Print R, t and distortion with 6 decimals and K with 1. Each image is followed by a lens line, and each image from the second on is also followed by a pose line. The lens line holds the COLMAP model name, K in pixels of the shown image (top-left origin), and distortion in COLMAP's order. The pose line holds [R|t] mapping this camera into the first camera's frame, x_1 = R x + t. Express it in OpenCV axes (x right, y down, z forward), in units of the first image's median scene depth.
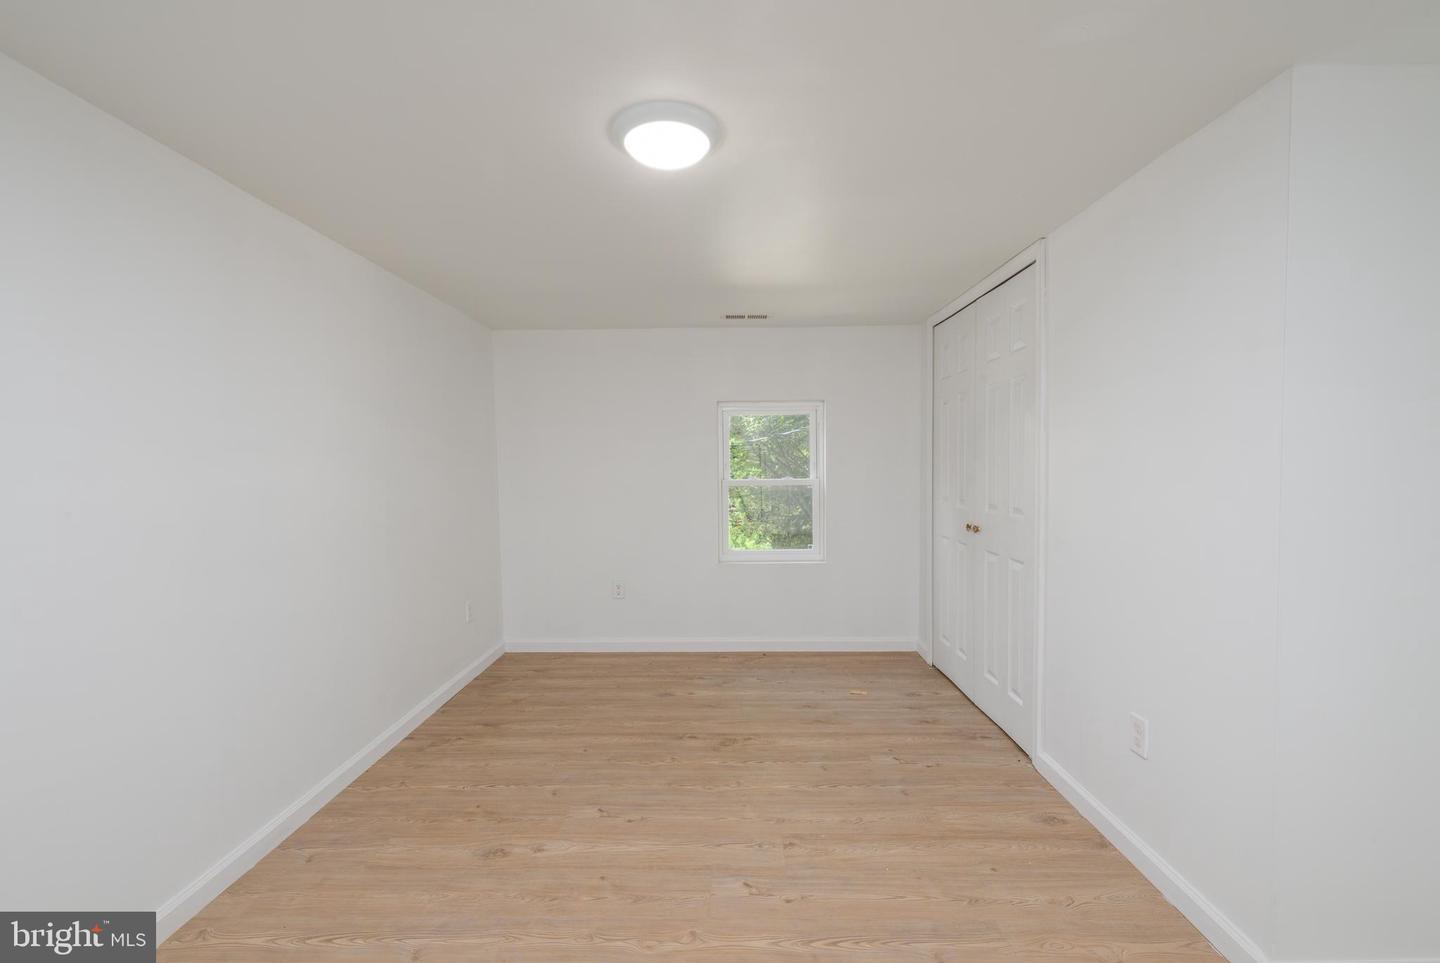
lens RADIAL K [[627.6, 0, 719.9], [0, 627.6, 488.8], [0, 0, 1]] dist [0.002930, -0.001174]
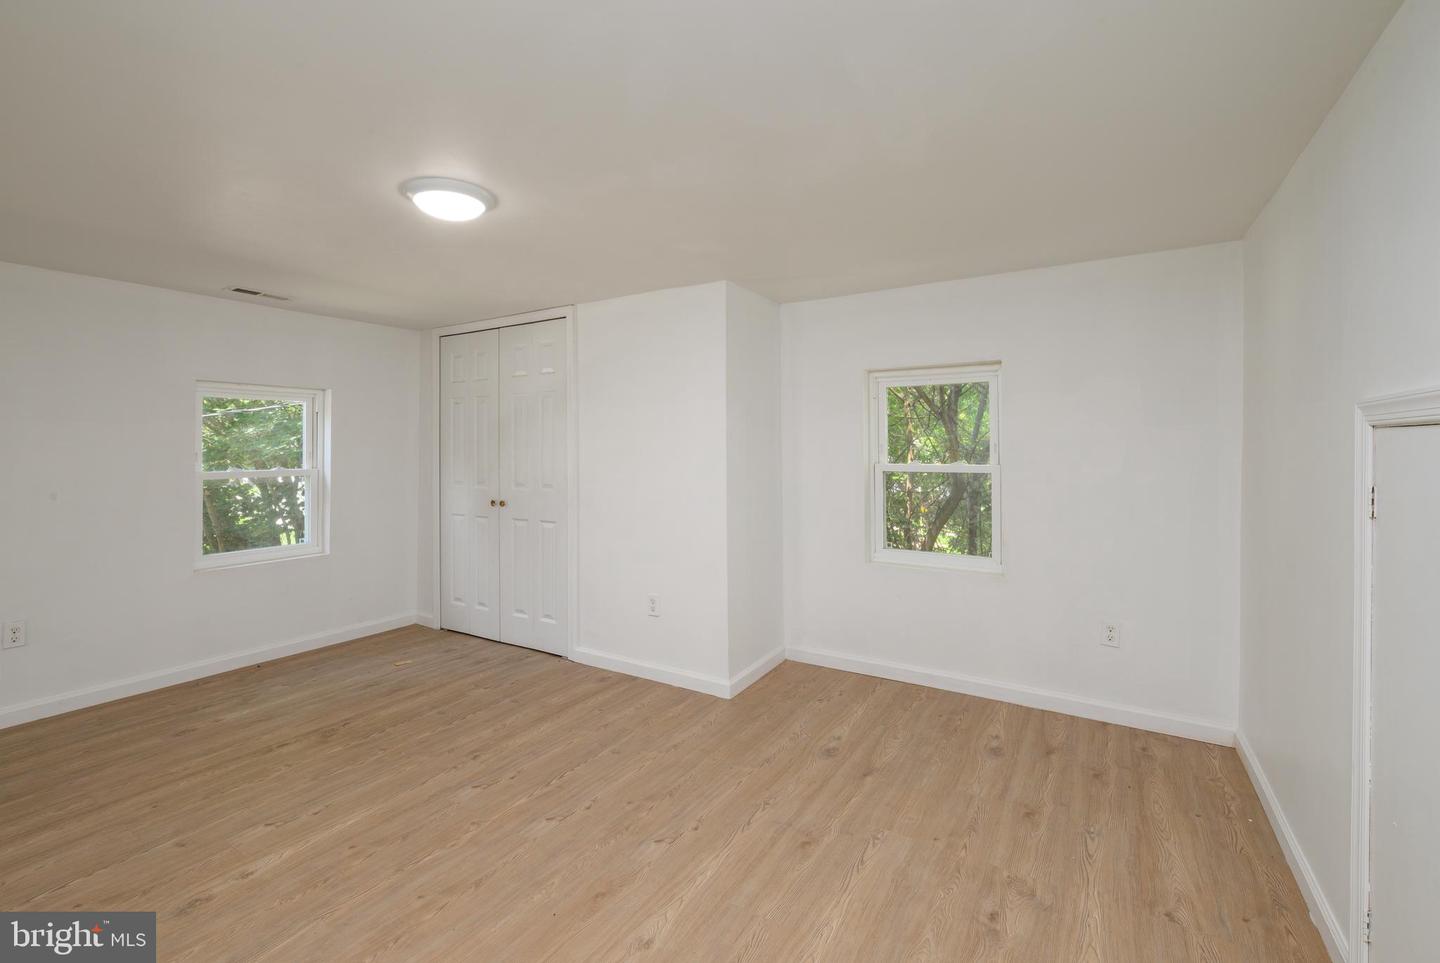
lens RADIAL K [[627.6, 0, 737.1], [0, 627.6, 459.5], [0, 0, 1]] dist [0.002930, -0.001174]
pose [[0.494037, -0.009584, 0.869388, -0.510585], [0.038681, 0.999191, -0.010966, 0.006847], [-0.868580, 0.039046, 0.494008, -0.065641]]
